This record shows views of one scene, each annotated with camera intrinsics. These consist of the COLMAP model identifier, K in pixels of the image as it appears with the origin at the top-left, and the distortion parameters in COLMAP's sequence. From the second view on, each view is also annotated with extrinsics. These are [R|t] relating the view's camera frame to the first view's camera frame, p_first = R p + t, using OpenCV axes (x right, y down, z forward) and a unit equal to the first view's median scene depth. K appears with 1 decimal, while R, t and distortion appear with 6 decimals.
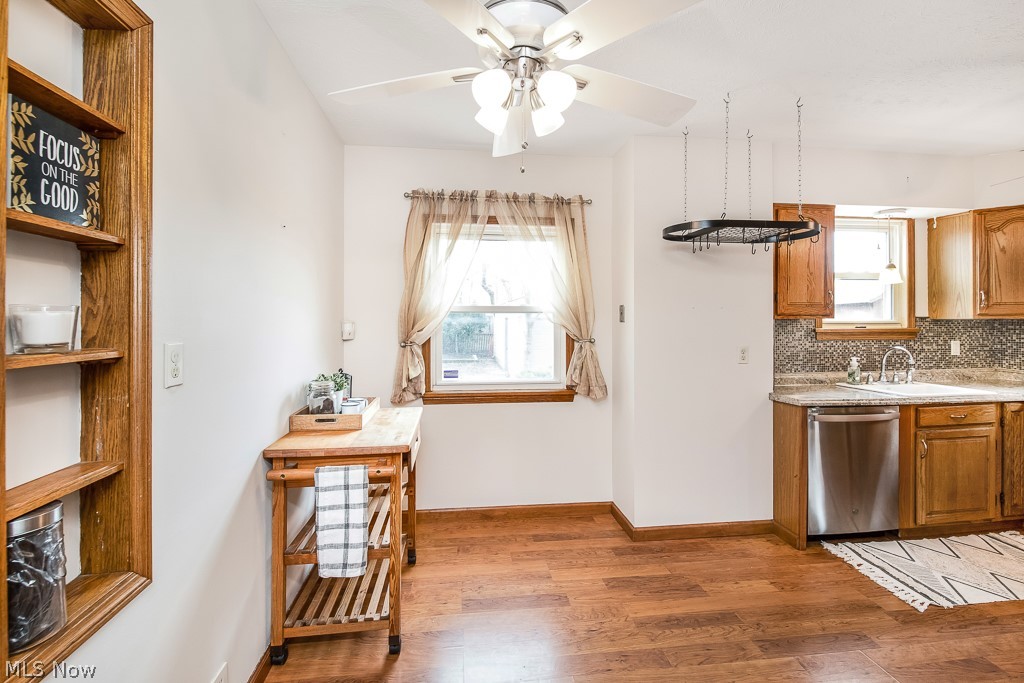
lens RADIAL K [[450.5, 0, 512.0], [0, 450.5, 341.5], [0, 0, 1]] dist [0.030536, -0.000123]
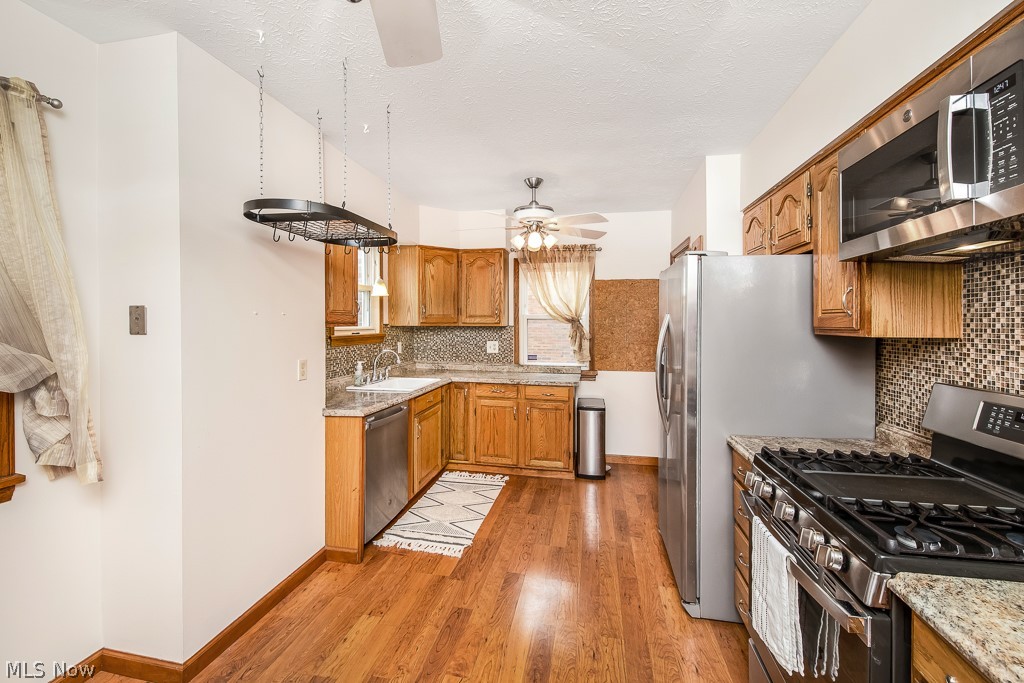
lens RADIAL K [[450.5, 0, 512.0], [0, 450.5, 341.5], [0, 0, 1]] dist [0.030536, -0.000123]
pose [[0.315825, -0.043604, 0.947815, -0.179381], [0.042937, 0.998577, 0.031632, -0.035151], [-0.947845, 0.030706, 0.317248, 0.352371]]
